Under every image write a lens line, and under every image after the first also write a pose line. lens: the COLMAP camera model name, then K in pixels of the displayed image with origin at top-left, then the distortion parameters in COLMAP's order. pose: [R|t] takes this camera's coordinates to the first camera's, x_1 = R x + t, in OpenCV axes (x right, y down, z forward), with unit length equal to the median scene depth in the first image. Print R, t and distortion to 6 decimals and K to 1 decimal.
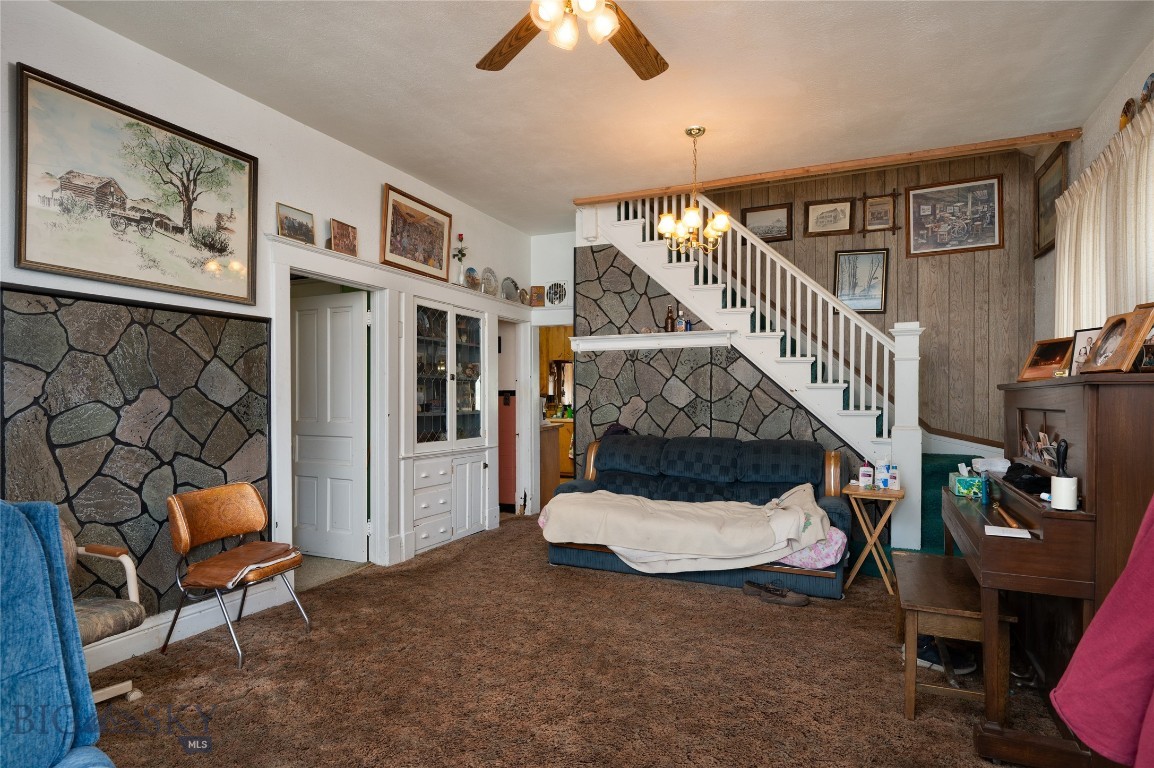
lens RADIAL K [[621.2, 0, 578.1], [0, 621.2, 400.9], [0, 0, 1]] dist [0.001802, 0.000383]
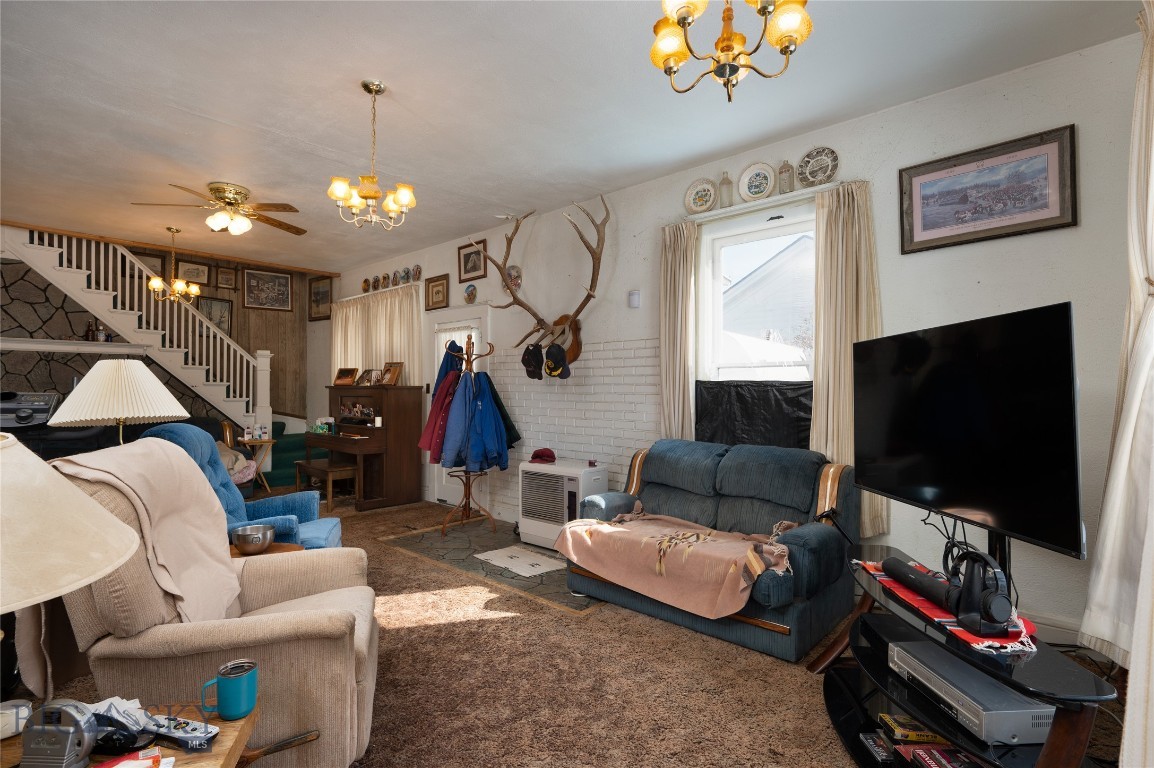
lens RADIAL K [[541.3, 0, 576.8], [0, 541.3, 390.2], [0, 0, 1]] dist [-0.000309, -0.000085]
pose [[0.302478, 0.000111, 0.953156, -0.627441], [-0.000985, 0.999999, 0.000196, -0.007322], [-0.953156, -0.000998, 0.302478, -0.329498]]
